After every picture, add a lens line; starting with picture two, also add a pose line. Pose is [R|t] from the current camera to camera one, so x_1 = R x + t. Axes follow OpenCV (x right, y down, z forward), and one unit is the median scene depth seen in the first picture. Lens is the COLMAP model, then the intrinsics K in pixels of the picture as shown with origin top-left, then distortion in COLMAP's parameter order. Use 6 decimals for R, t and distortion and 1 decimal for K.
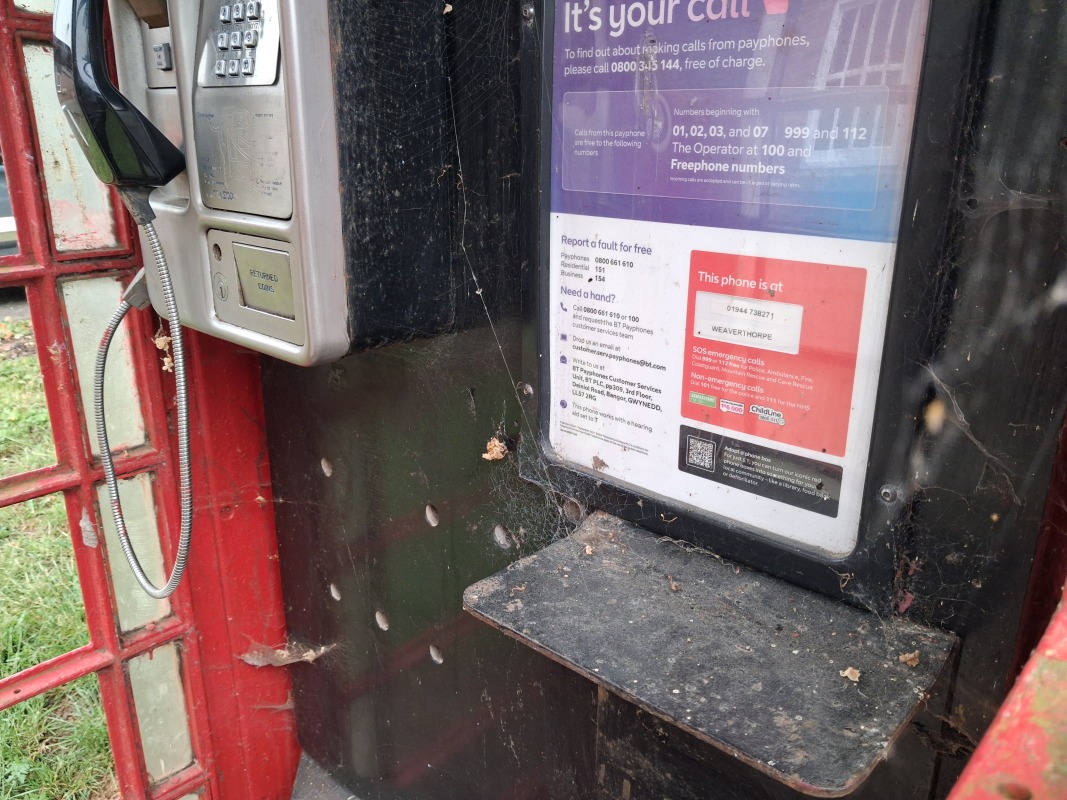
lens RADIAL K [[844.9, 0, 533.5], [0, 844.9, 400.0], [0, 0, 1]] dist [0.029548, -0.006031]
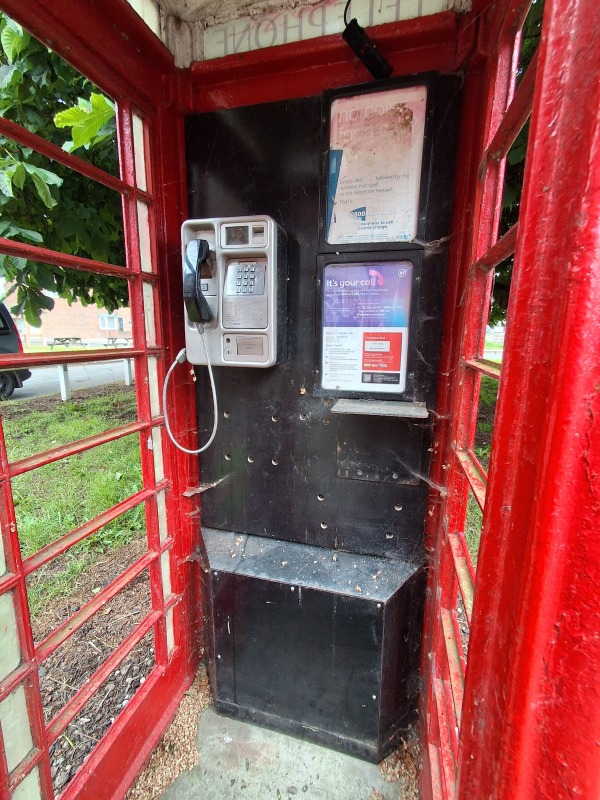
lens RADIAL K [[364.2, 0, 300.0], [0, 364.2, 400.0], [0, 0, 1]] dist [0.000023, -0.000002]
pose [[0.890582, -0.083814, 0.447034, -0.967214], [0.137024, 0.986652, -0.087993, 0.293255], [-0.433692, 0.139619, 0.890178, -0.531696]]
